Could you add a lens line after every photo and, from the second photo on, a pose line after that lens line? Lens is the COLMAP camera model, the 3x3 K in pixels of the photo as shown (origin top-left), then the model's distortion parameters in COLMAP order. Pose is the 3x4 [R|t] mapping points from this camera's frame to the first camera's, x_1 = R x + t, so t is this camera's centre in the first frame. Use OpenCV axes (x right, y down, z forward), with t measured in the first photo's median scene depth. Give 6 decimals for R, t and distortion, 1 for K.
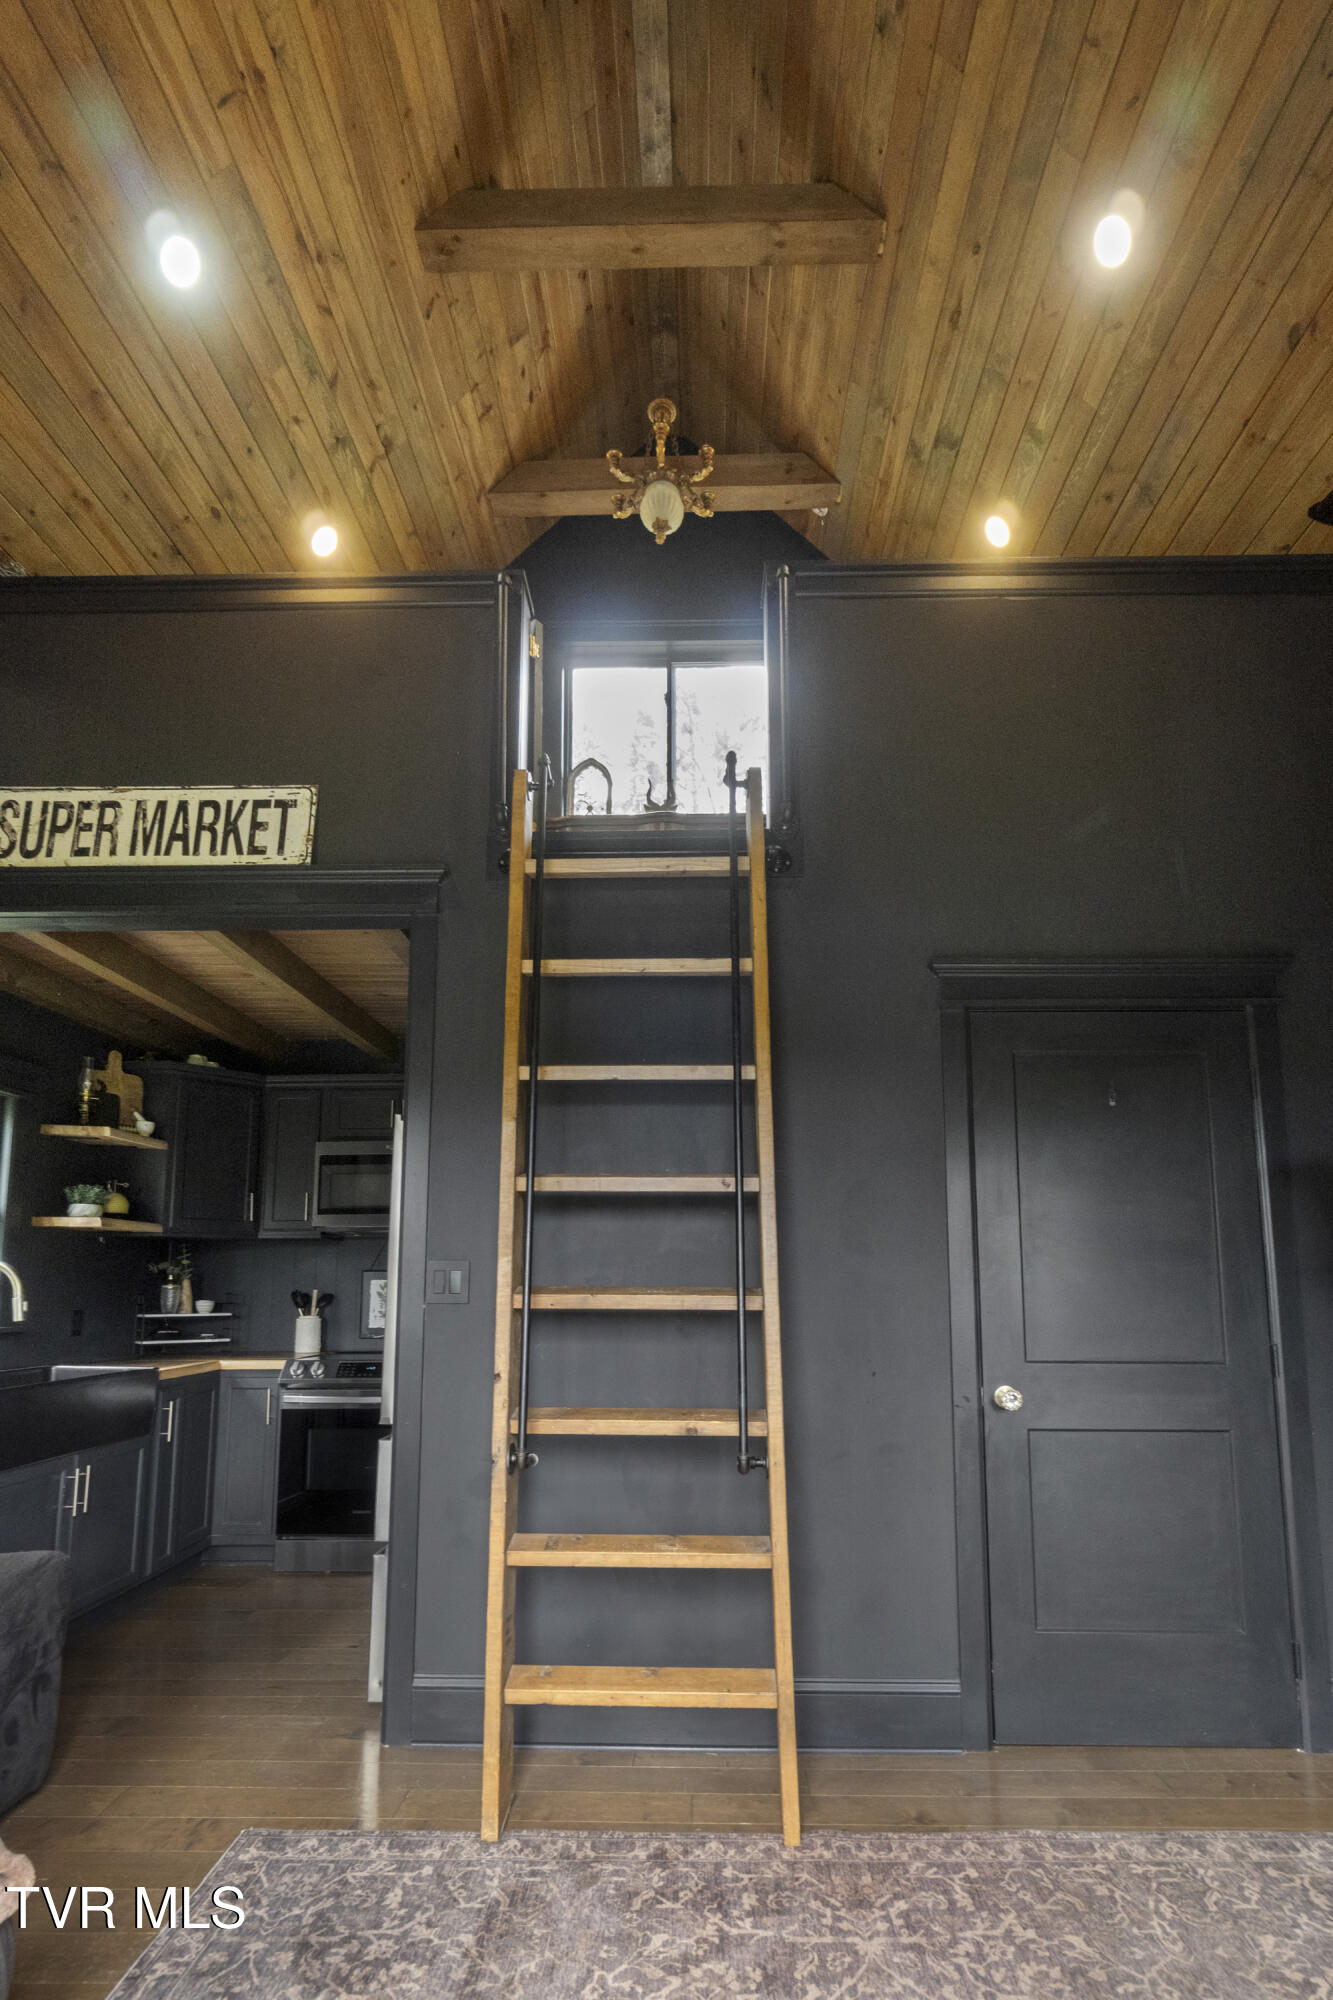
lens RADIAL K [[916.4, 0, 683.1], [0, 916.4, 1171.0], [0, 0, 1]] dist [-0.009402, 0.000608]
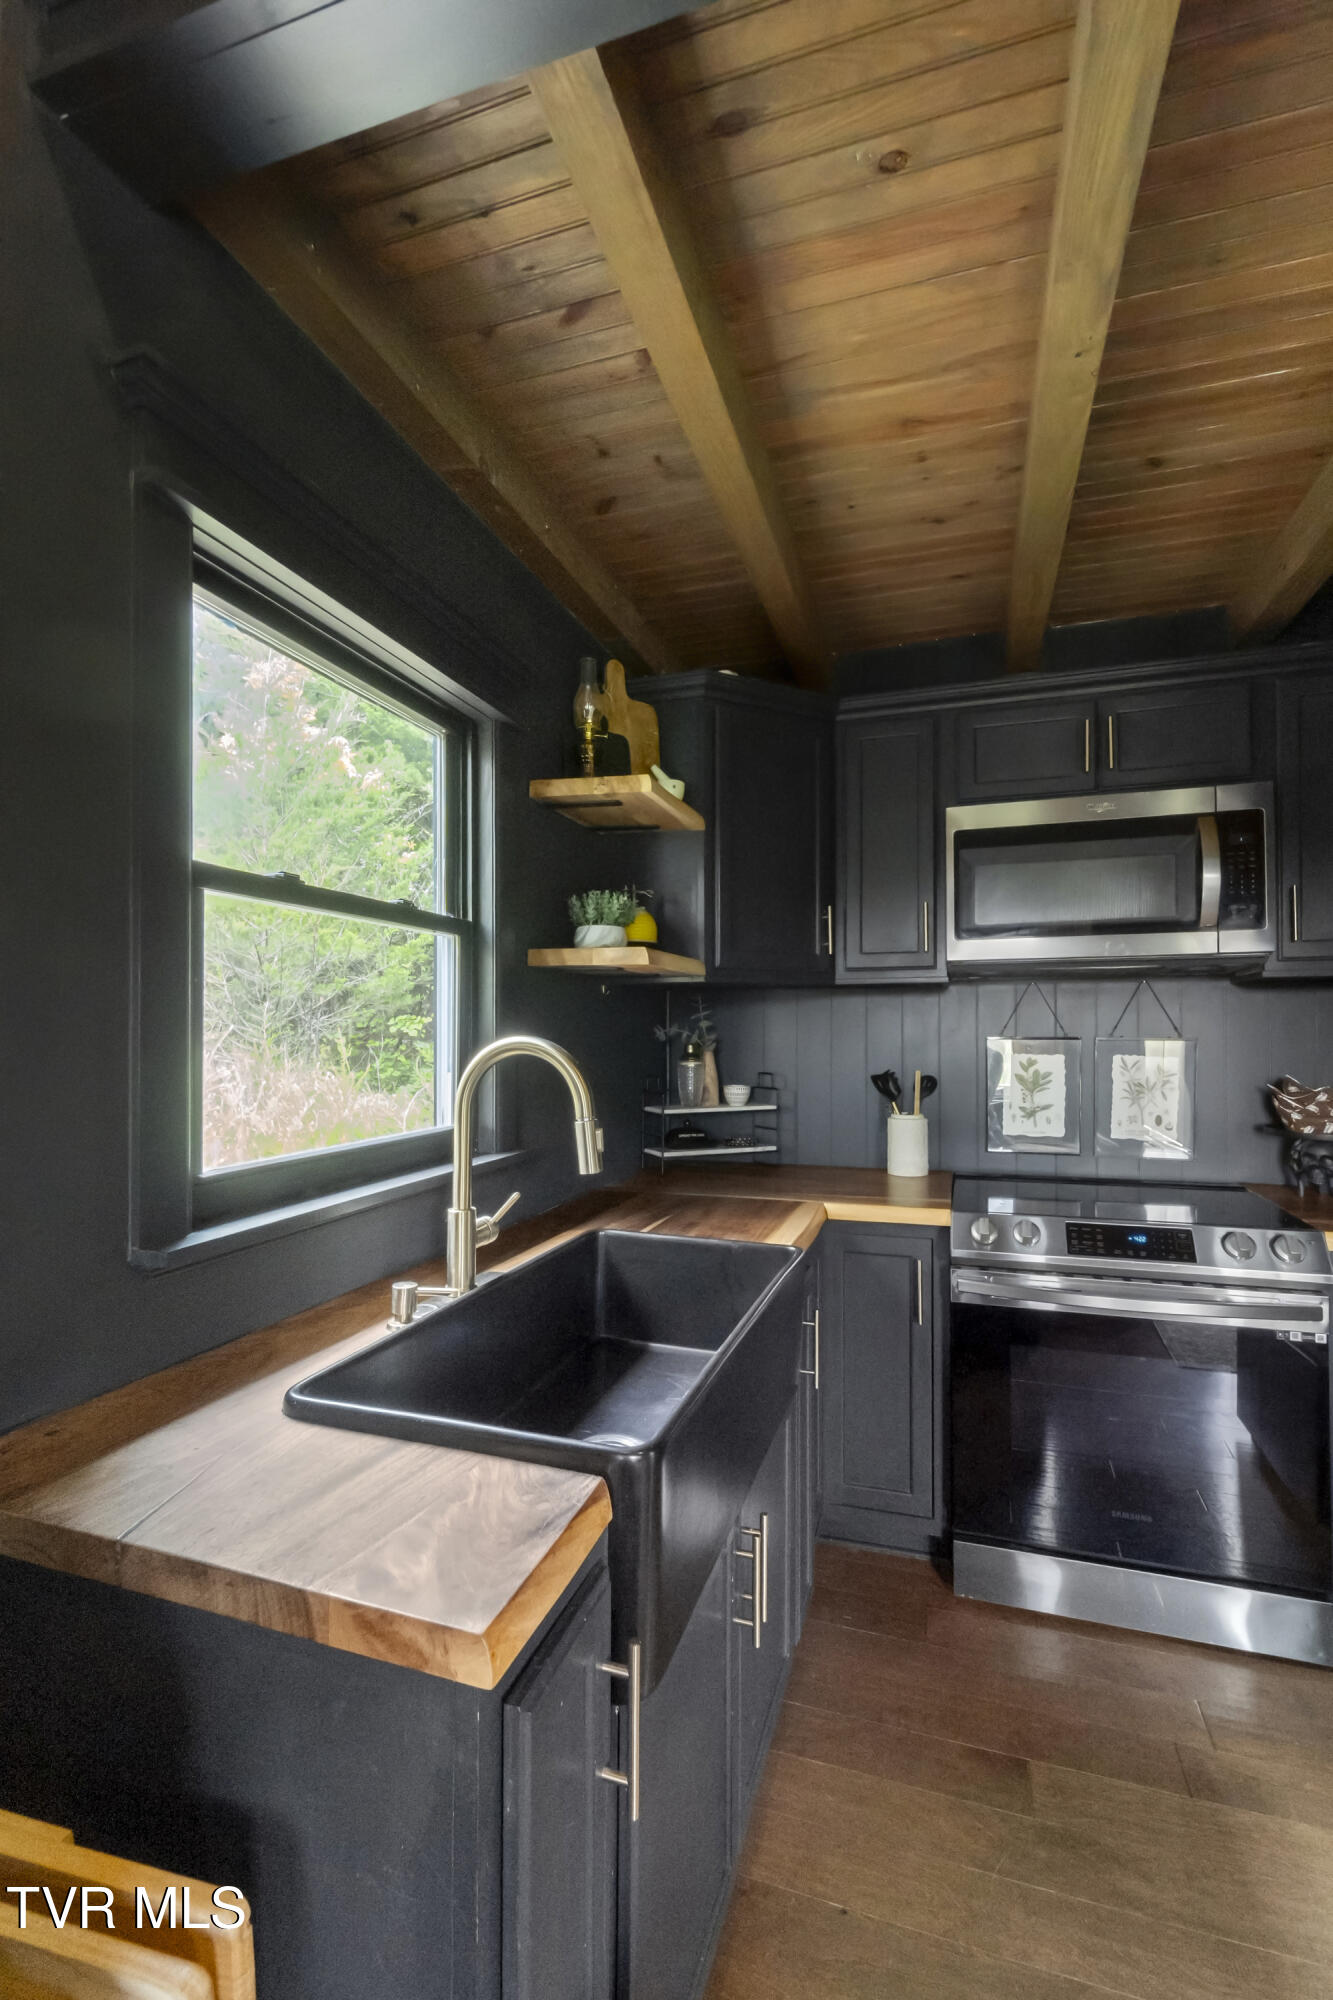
lens RADIAL K [[883.8, 0, 673.0], [0, 883.8, 1021.8], [0, 0, 1]] dist [-0.005633, -0.000299]
pose [[0.955653, 0.001097, -0.294492, -0.636512], [0.032584, 0.993459, 0.109439, 0.051956], [0.292686, -0.114181, 0.949367, 0.691344]]
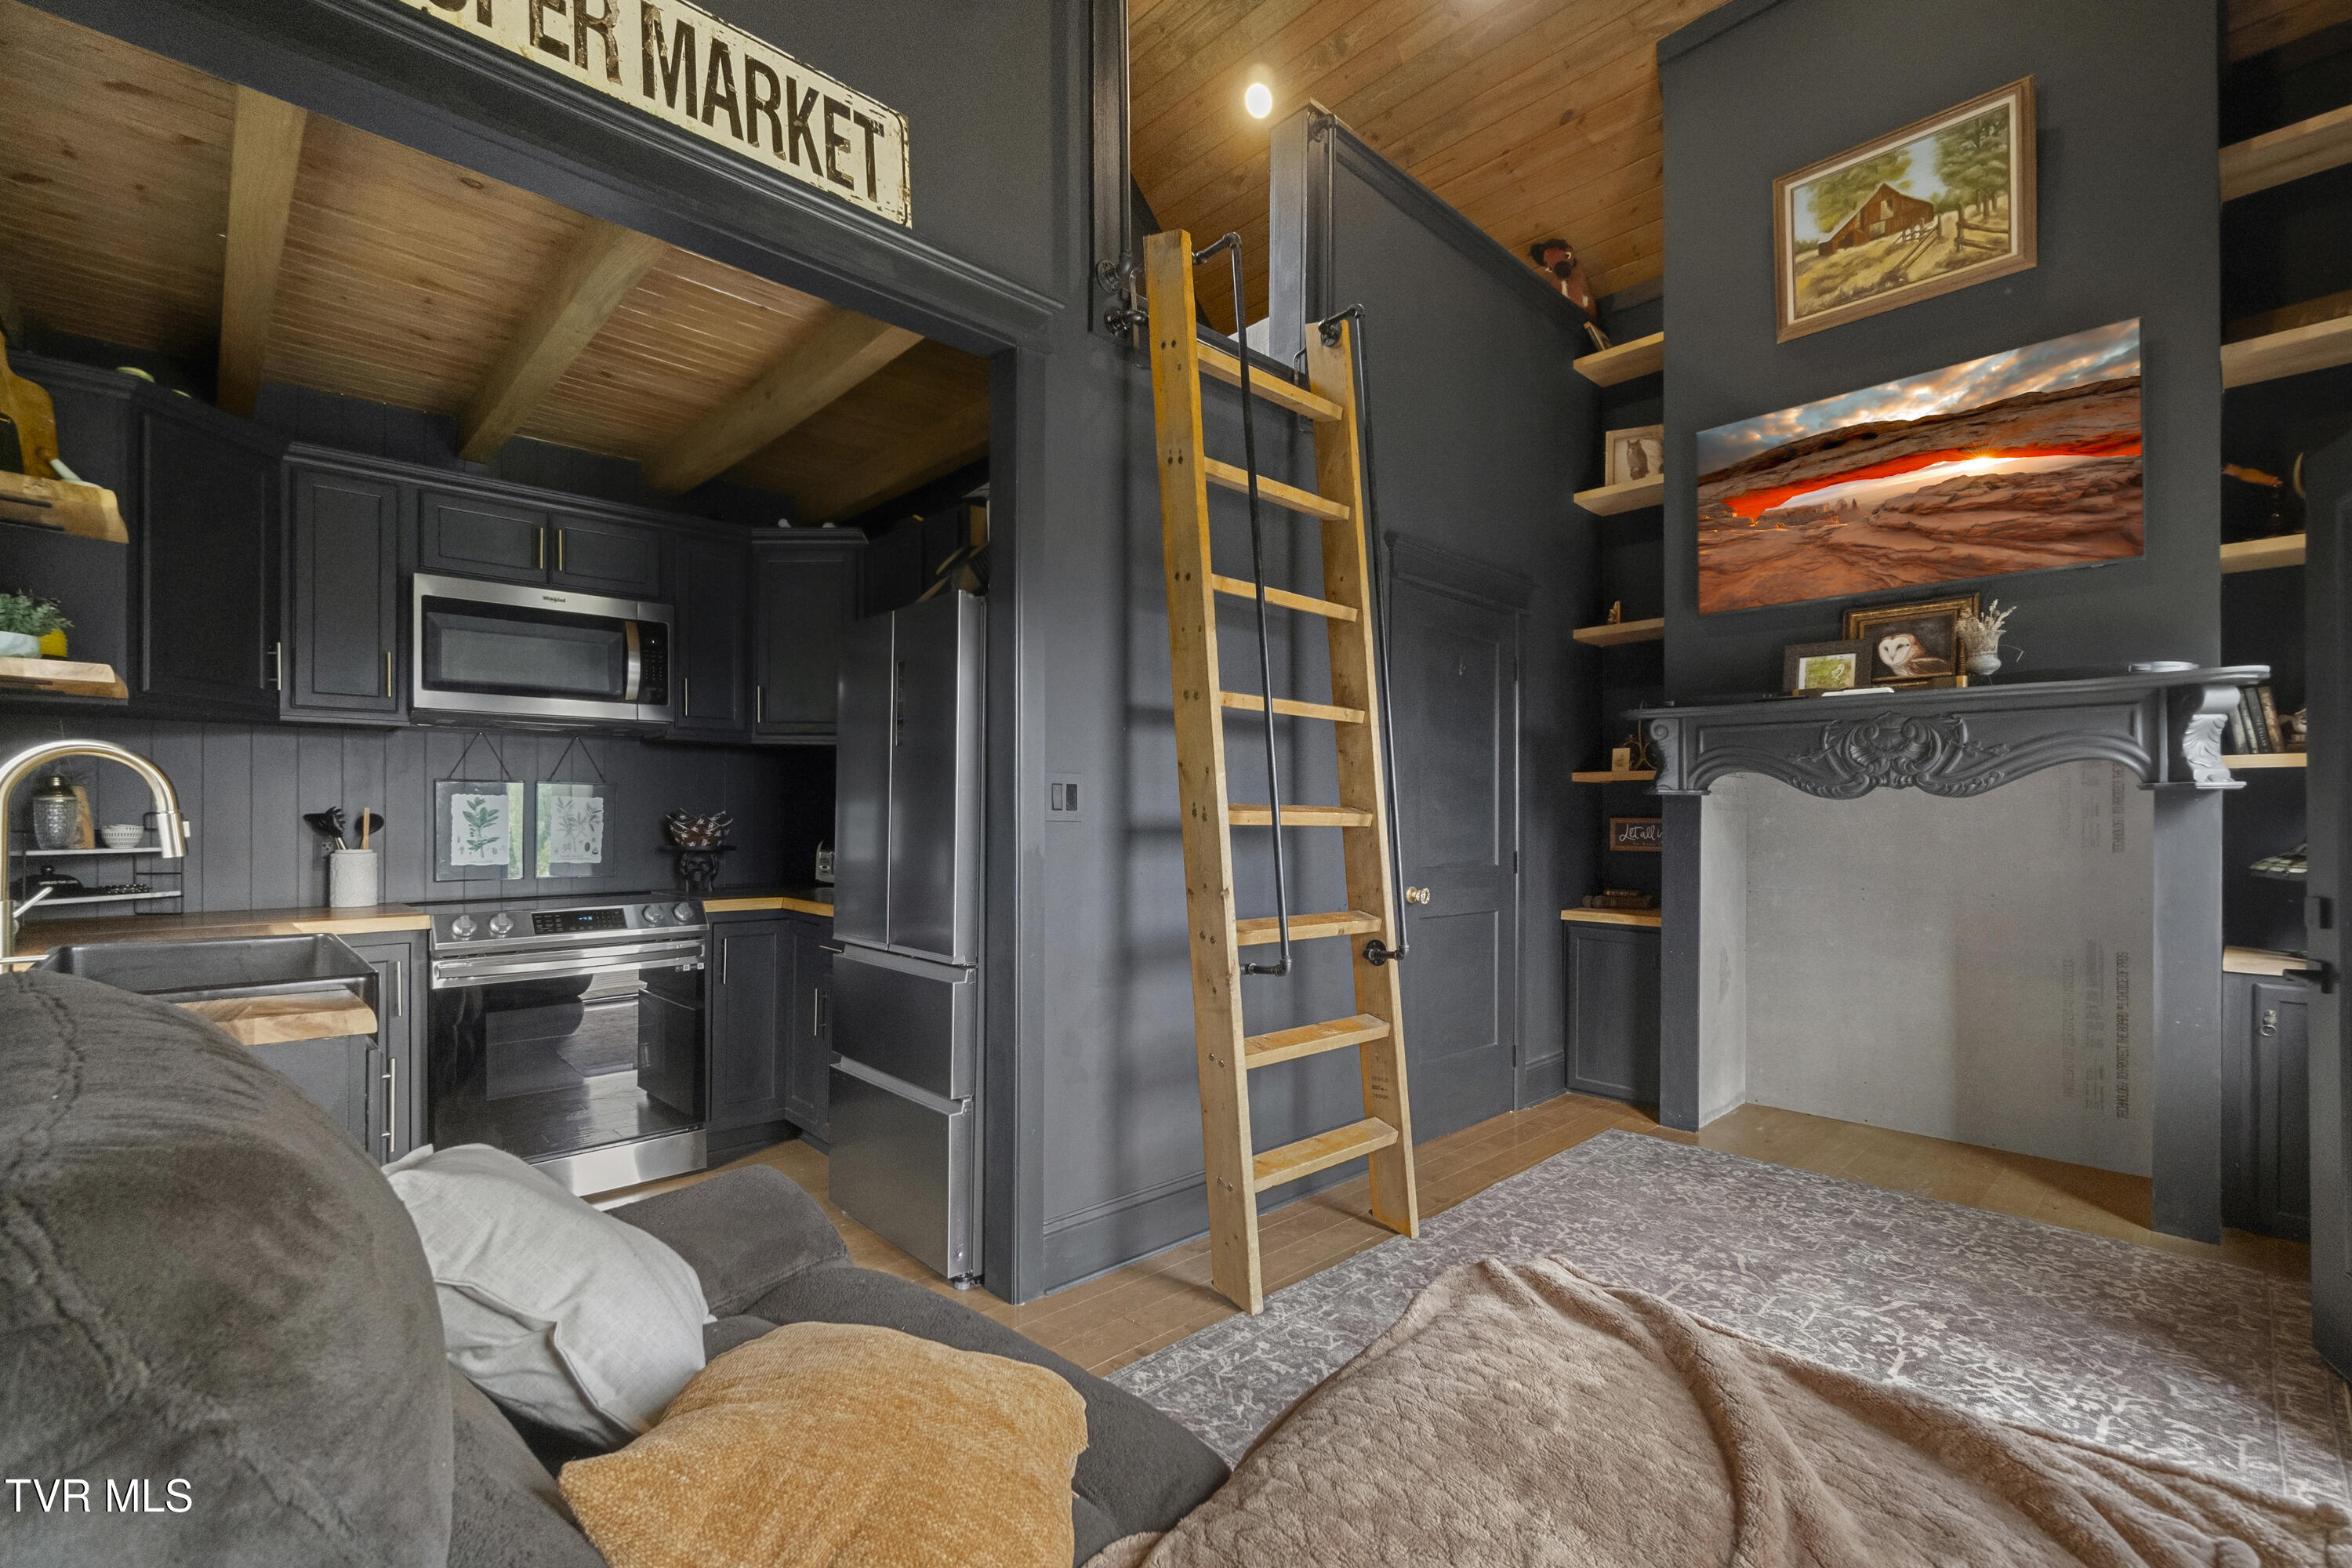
lens RADIAL K [[1020.8, 0, 1155.5], [0, 1020.8, 814.5], [0, 0, 1]] dist [-0.005638, 0.000355]
pose [[0.718894, 0.006588, 0.695089, -0.822079], [-0.091359, 0.992177, 0.085084, 0.042735], [-0.689090, -0.124669, 0.713871, 0.215600]]
